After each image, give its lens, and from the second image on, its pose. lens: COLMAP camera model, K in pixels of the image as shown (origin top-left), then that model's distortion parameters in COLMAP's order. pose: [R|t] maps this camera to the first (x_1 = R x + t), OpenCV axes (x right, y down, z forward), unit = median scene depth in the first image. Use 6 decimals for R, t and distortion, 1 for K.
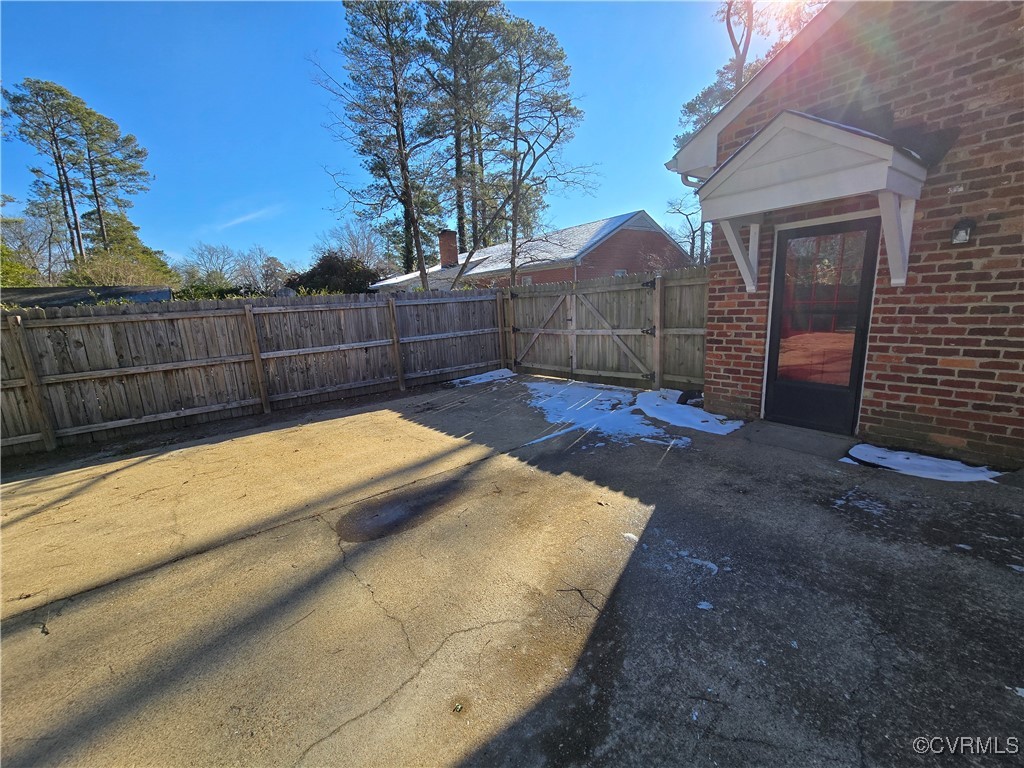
lens RADIAL K [[423.7, 0, 517.2], [0, 423.7, 384.0], [0, 0, 1]] dist [0.003697, 0.000094]
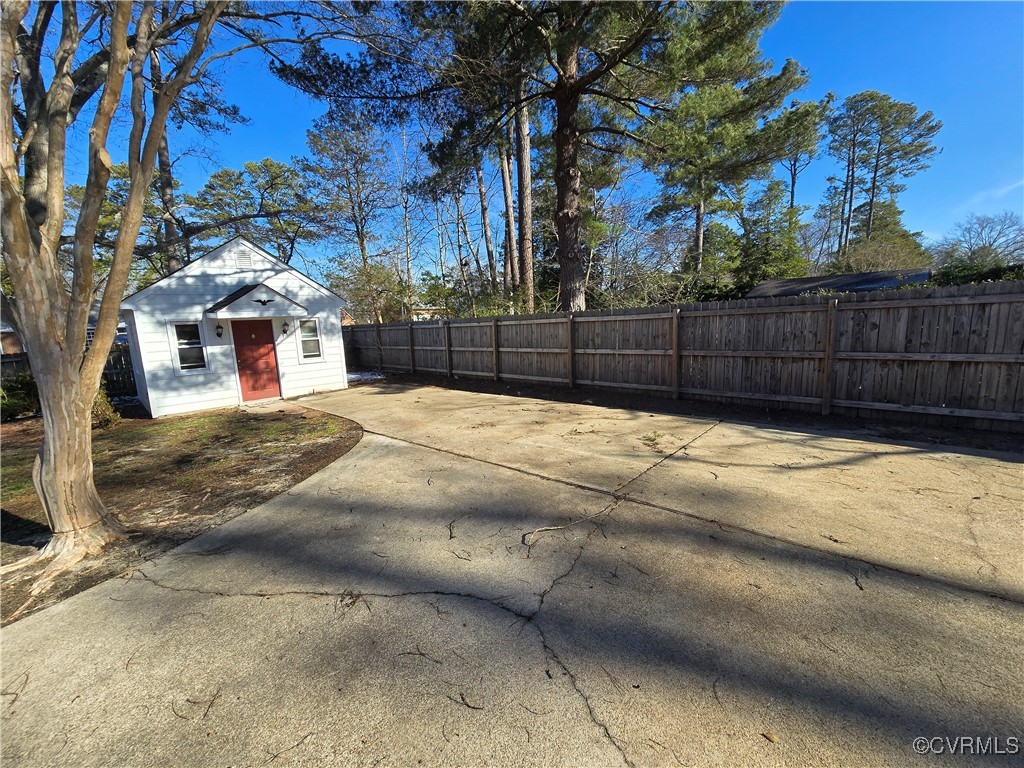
lens RADIAL K [[423.7, 0, 518.7], [0, 423.7, 384.6], [0, 0, 1]] dist [0.003697, 0.000094]
pose [[0.165838, 0.196276, -0.966423, -0.116064], [-0.162775, 0.971999, 0.169476, 0.012968], [0.972627, 0.129204, 0.193143, -0.053697]]
